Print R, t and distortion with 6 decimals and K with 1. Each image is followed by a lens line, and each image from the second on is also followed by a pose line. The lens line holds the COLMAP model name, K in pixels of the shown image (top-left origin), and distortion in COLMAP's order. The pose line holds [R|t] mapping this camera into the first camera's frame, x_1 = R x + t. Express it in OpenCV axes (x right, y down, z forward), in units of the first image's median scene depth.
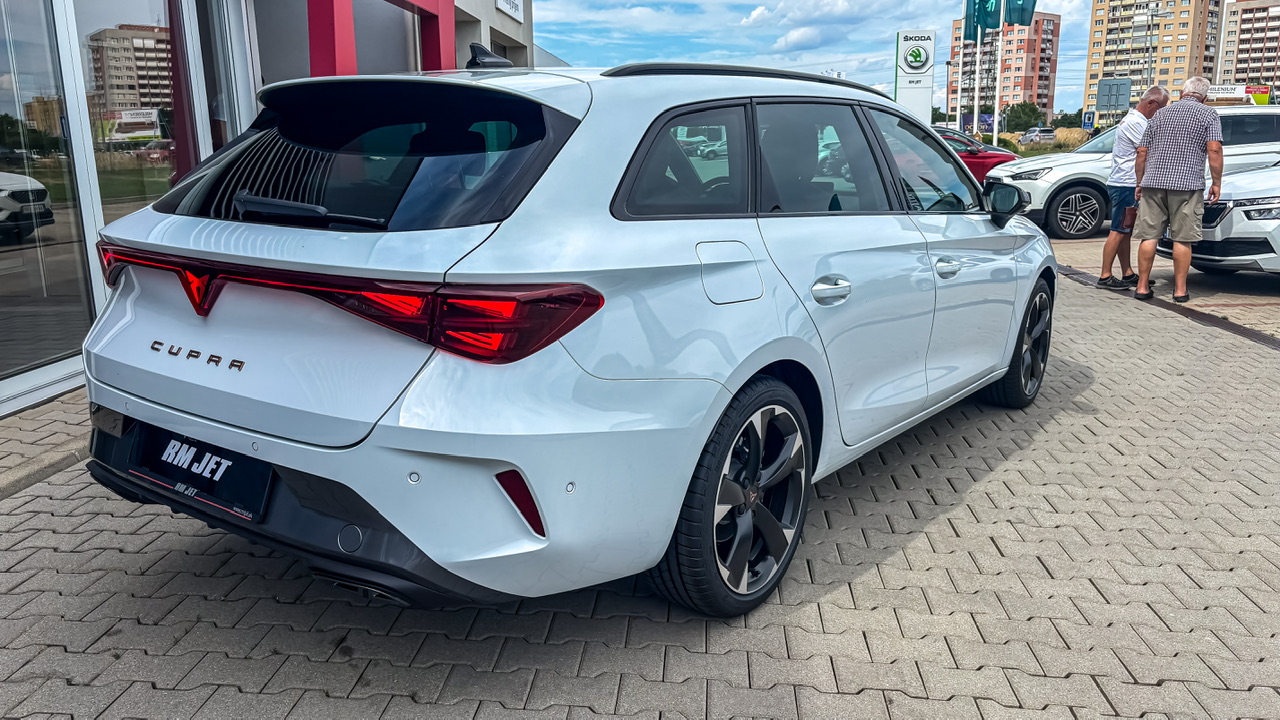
lens RADIAL K [[978.7, 0, 637.1], [0, 978.7, 362.4], [0, 0, 1]] dist [0.076956, -0.095410]
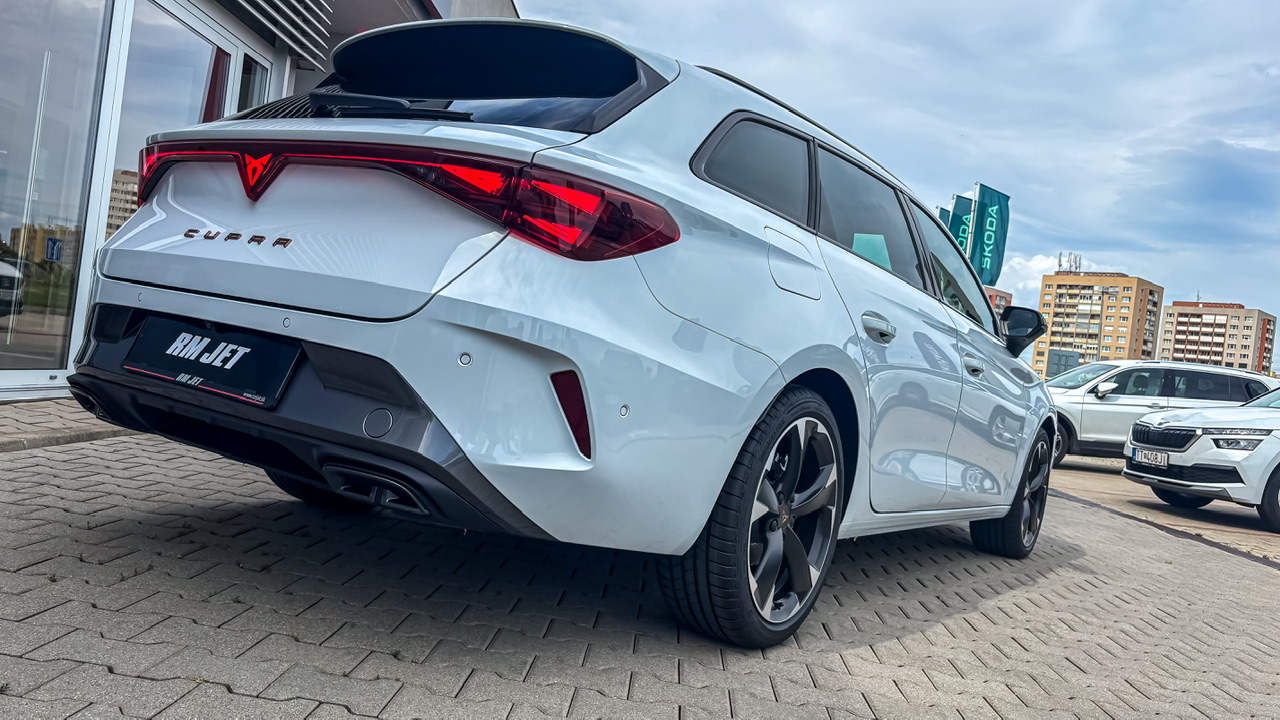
lens RADIAL K [[978.7, 0, 639.9], [0, 978.7, 353.6], [0, 0, 1]] dist [0.076956, -0.095410]
pose [[0.989105, 0.142281, 0.037769, -0.075507], [-0.130247, 0.965409, -0.225880, 0.220643], [-0.068601, 0.218500, 0.973423, 0.077898]]
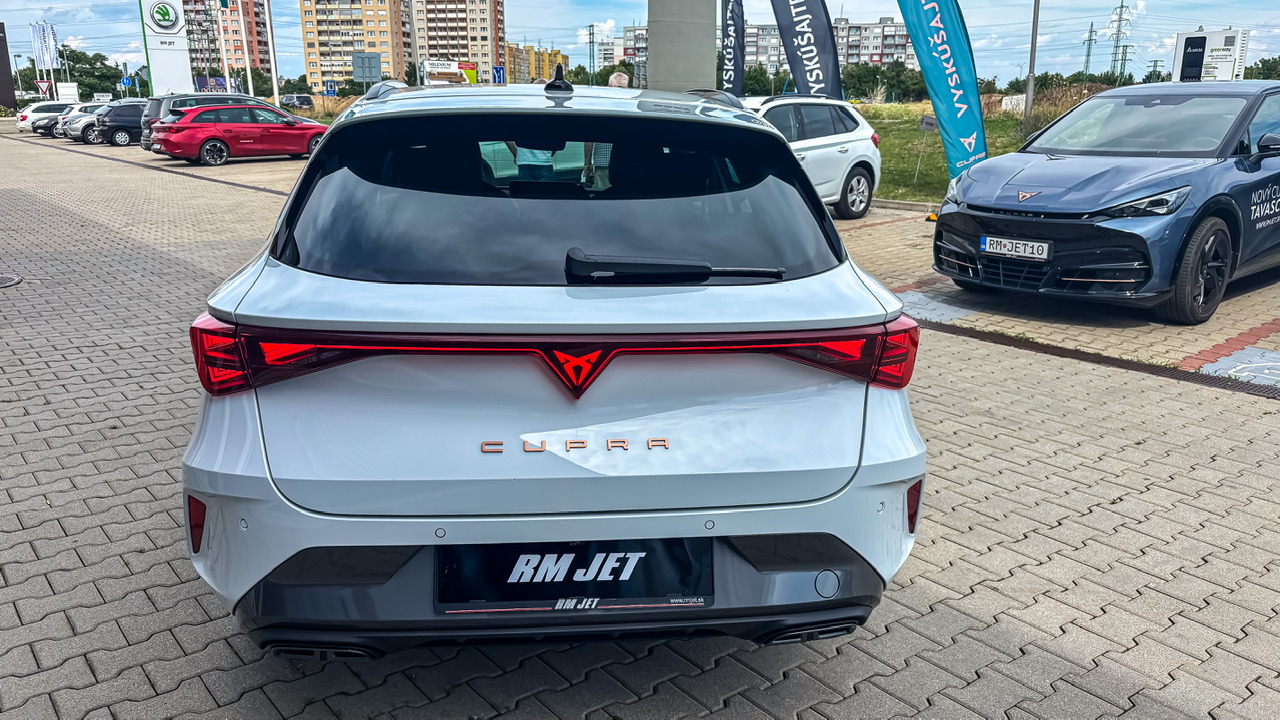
lens RADIAL K [[978.7, 0, 646.6], [0, 978.7, 360.3], [0, 0, 1]] dist [0.076956, -0.095410]
pose [[0.730093, -0.161449, 0.664002, -0.813730], [0.139592, 0.986436, 0.086362, -0.124084], [-0.668939, 0.029637, 0.742726, 0.279245]]
